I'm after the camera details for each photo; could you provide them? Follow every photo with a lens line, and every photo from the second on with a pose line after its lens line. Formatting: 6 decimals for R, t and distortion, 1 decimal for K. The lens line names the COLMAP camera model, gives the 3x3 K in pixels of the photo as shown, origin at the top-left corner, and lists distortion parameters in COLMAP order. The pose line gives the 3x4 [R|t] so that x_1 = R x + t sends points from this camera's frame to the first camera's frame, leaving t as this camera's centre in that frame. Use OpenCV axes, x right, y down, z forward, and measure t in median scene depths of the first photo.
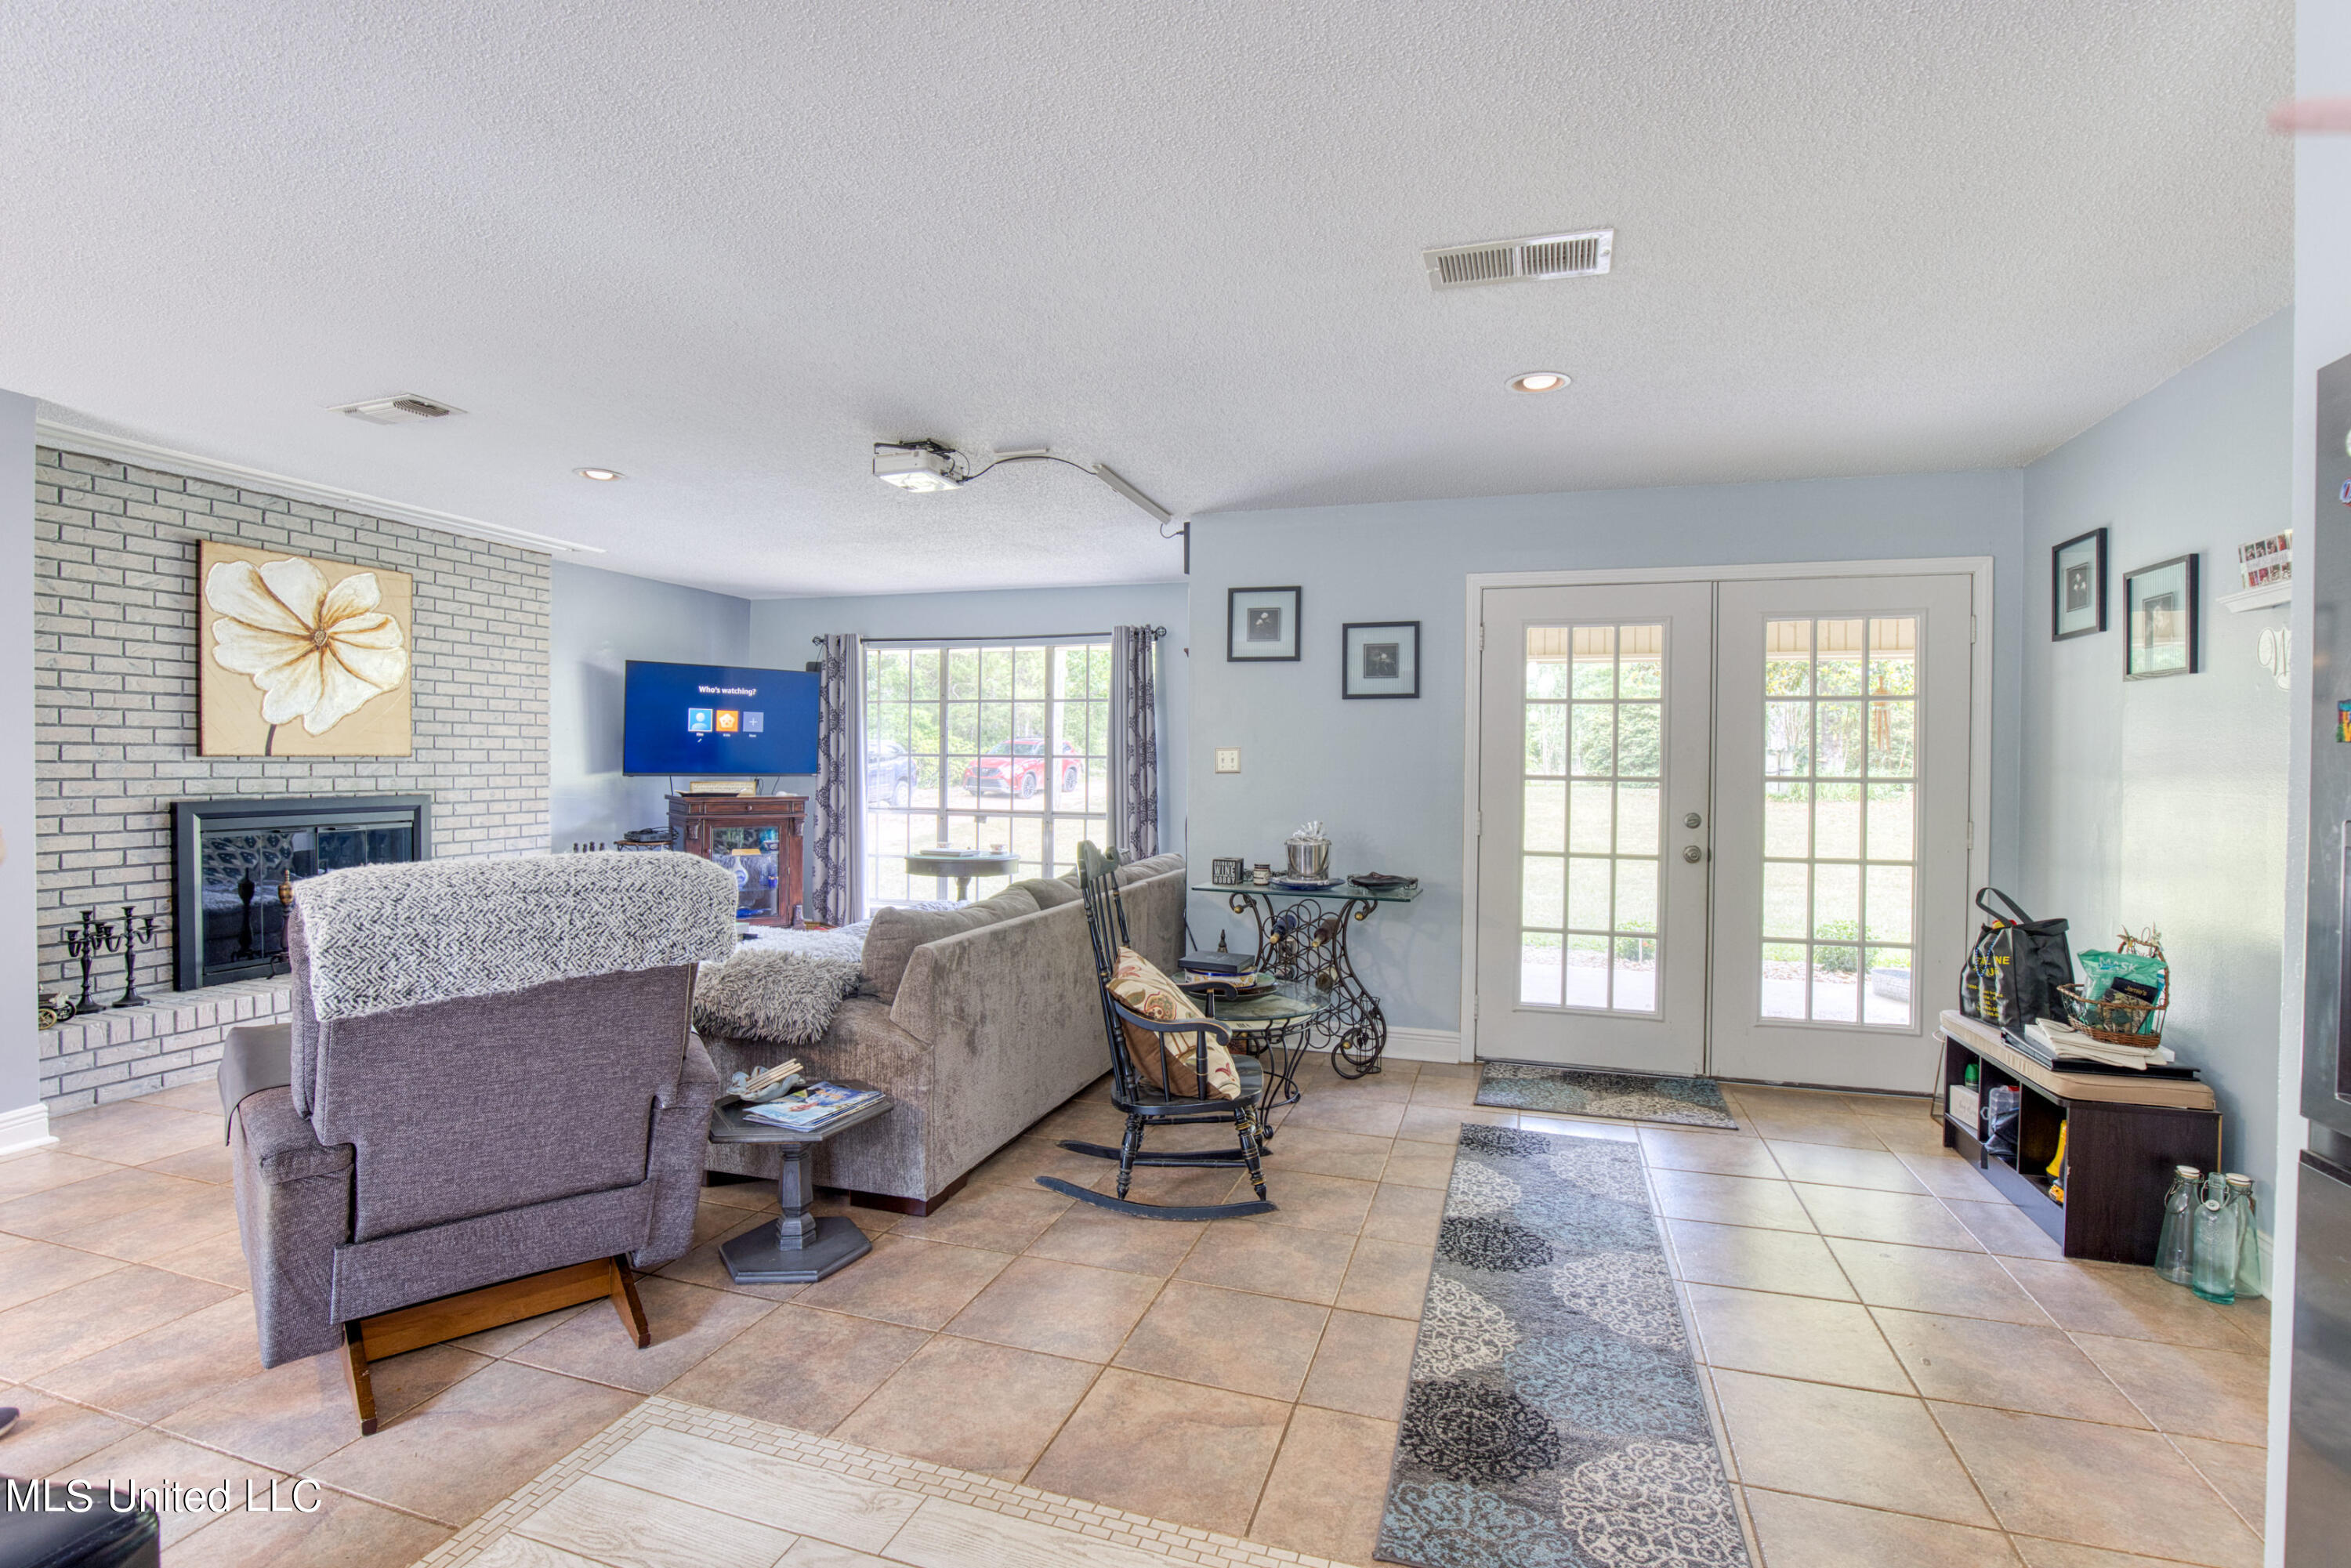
lens RADIAL K [[1075.7, 0, 1192.1], [0, 1075.7, 779.5], [0, 0, 1]] dist [-0.034109, 0.005558]
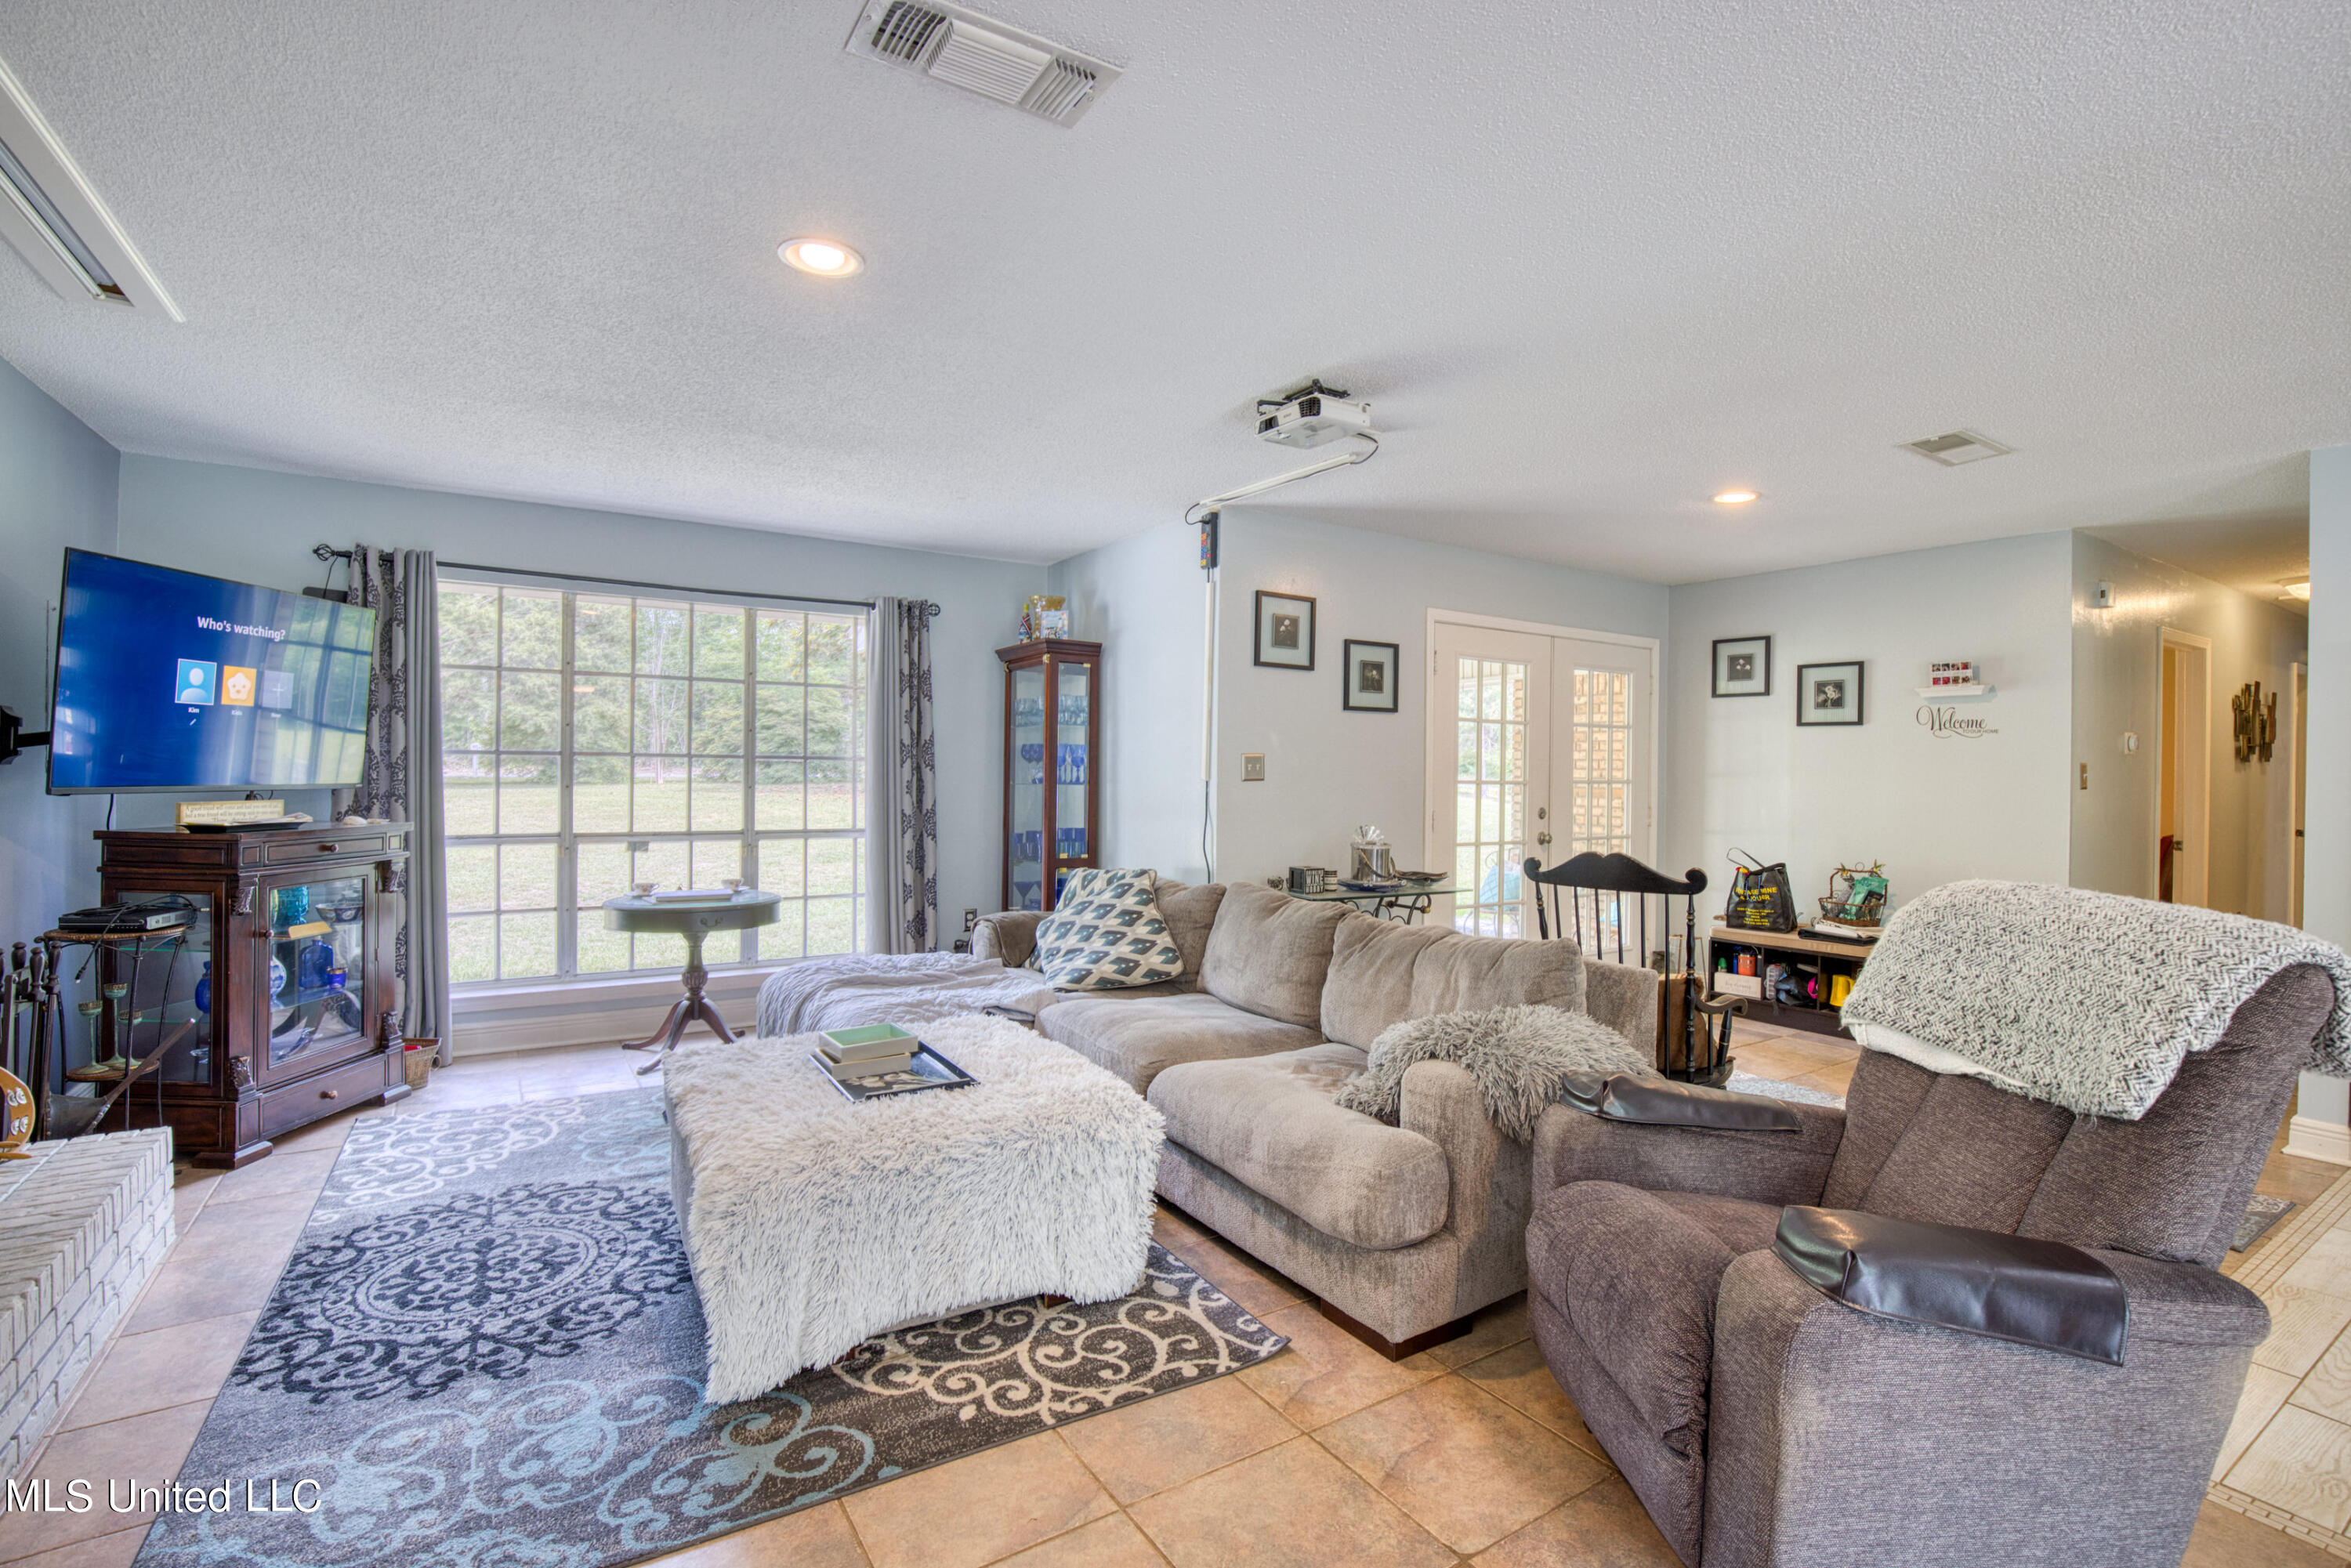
lens RADIAL K [[1075.7, 0, 1190.7], [0, 1075.7, 780.5], [0, 0, 1]] dist [-0.034109, 0.005558]
pose [[0.632157, -0.009704, 0.774780, -0.800353], [0.004953, 0.999952, 0.008482, -0.015324], [-0.774825, -0.001524, 0.632174, 0.457417]]
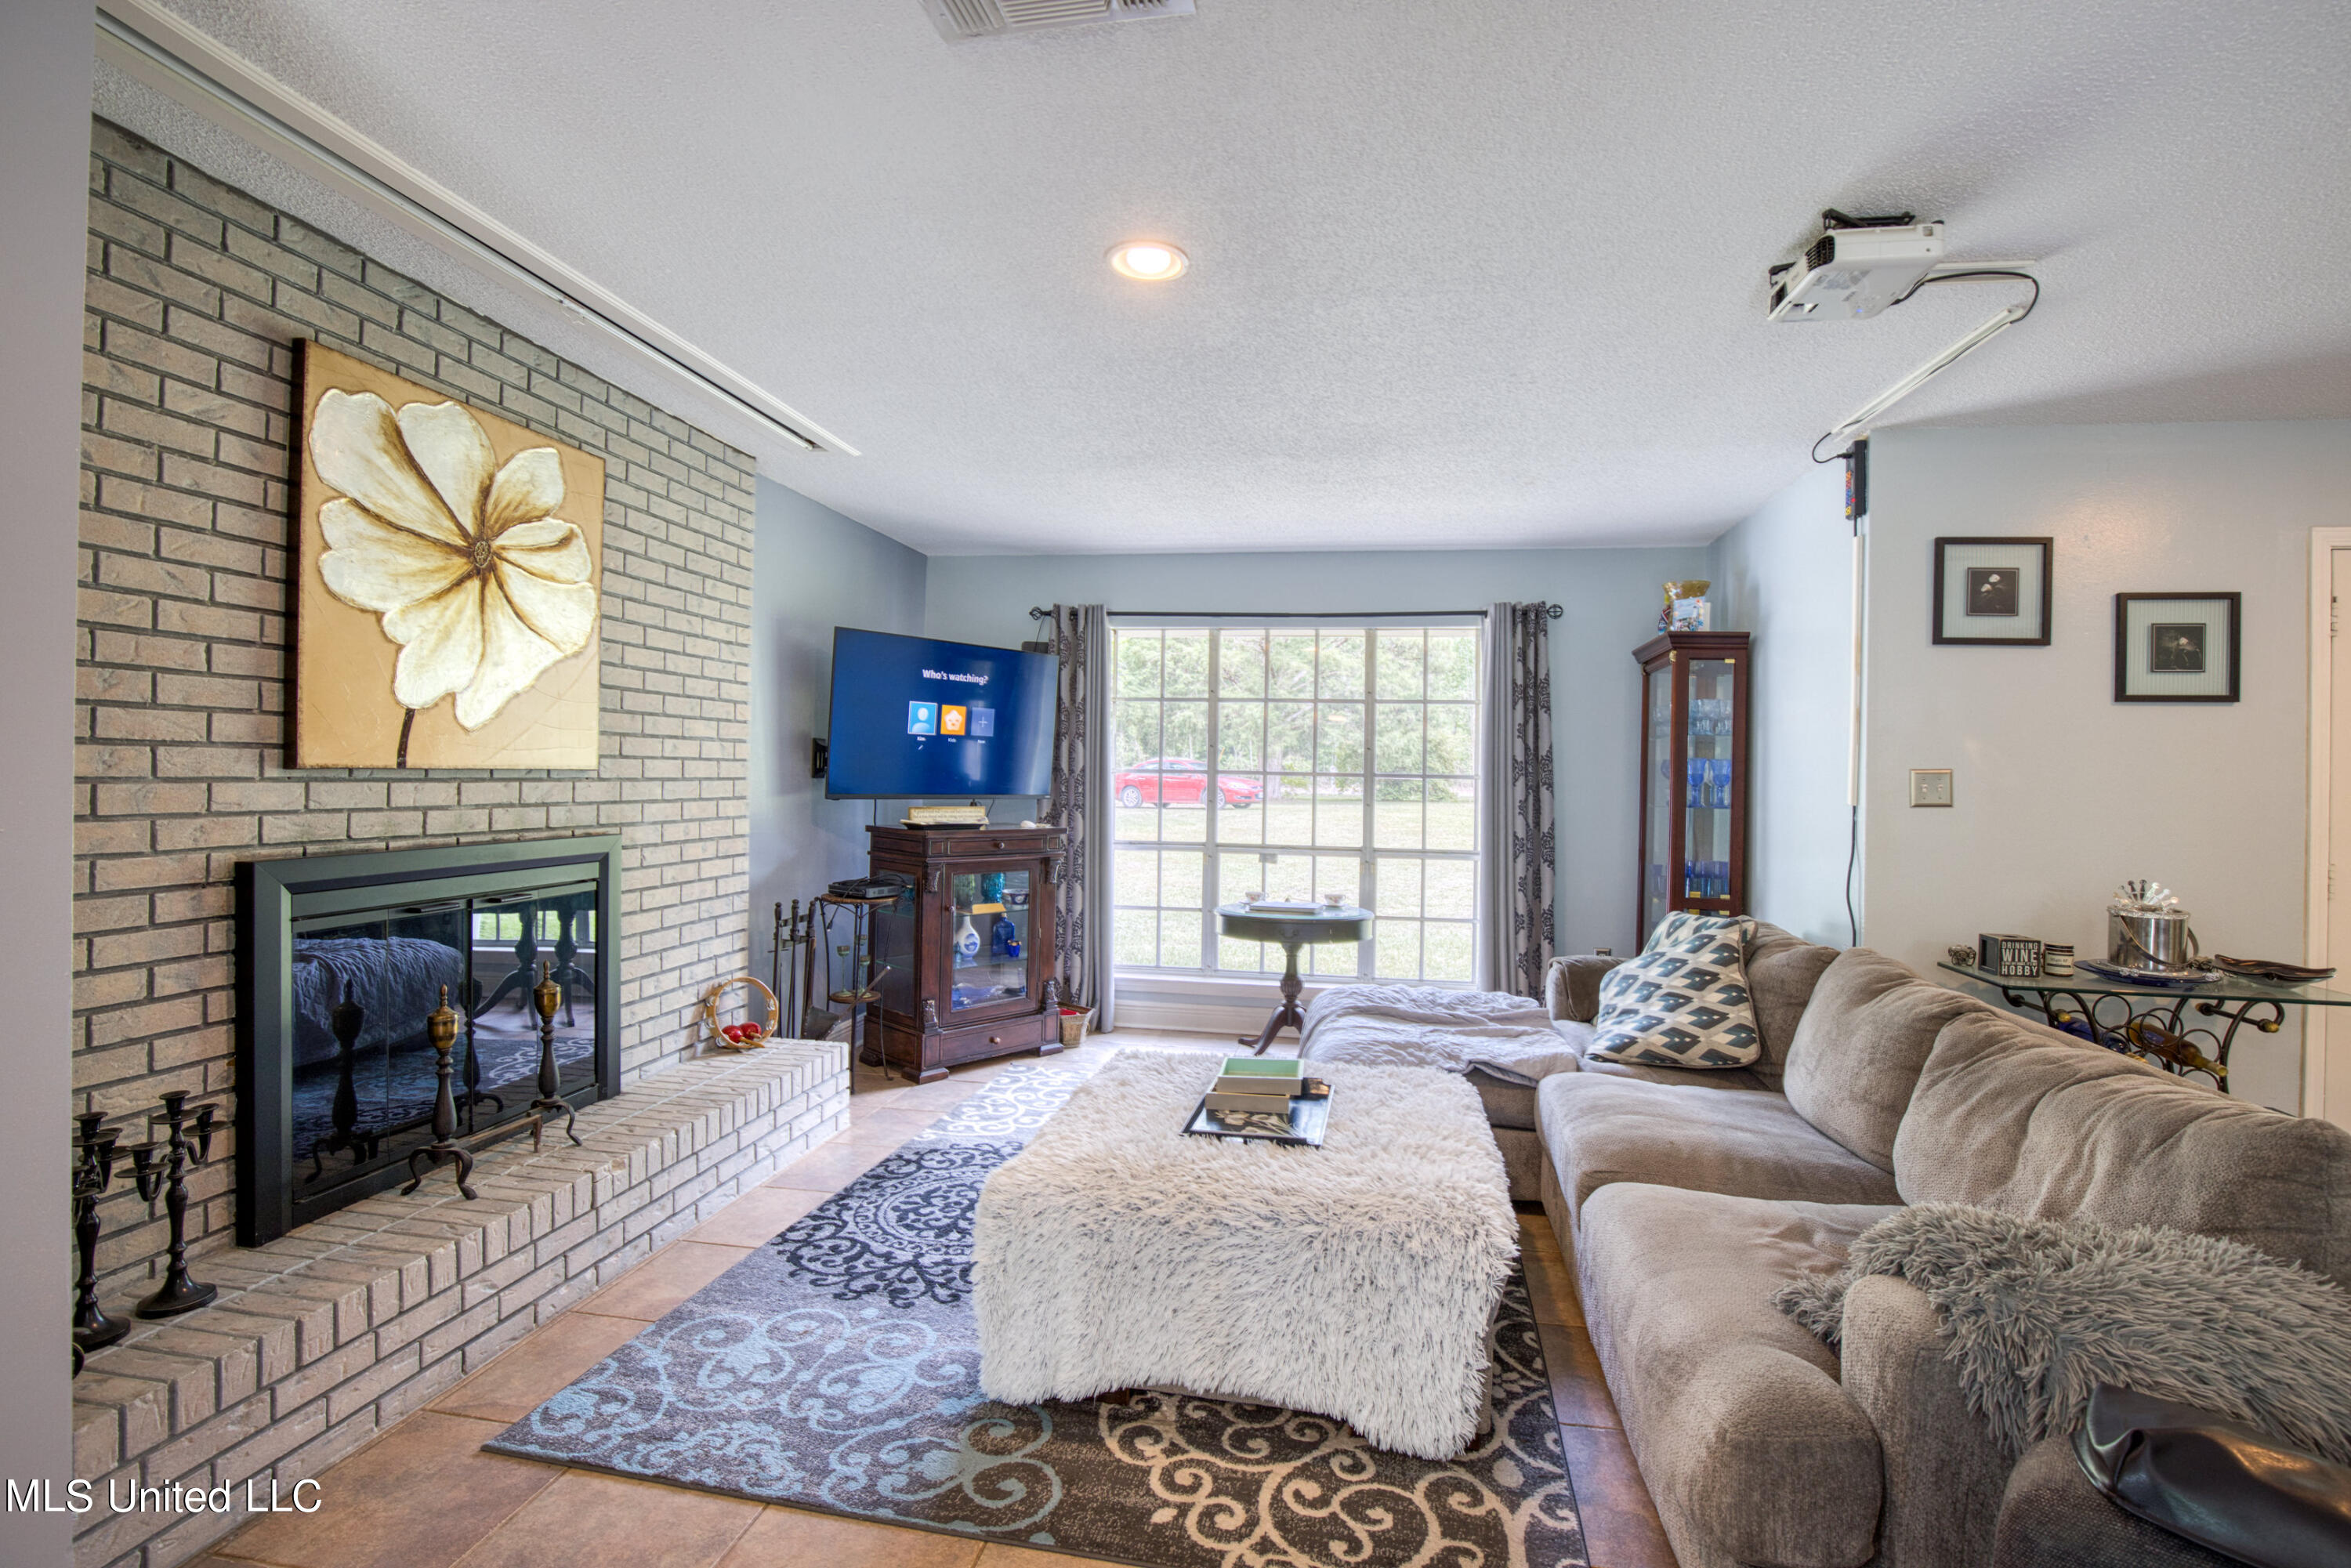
lens RADIAL K [[1075.7, 0, 1188.5], [0, 1075.7, 779.2], [0, 0, 1]] dist [-0.034109, 0.005558]
pose [[0.990450, 0.007900, 0.137643, -0.562228], [-0.006333, 0.999910, -0.011822, -0.013260], [-0.137724, 0.010838, 0.990411, 0.420583]]
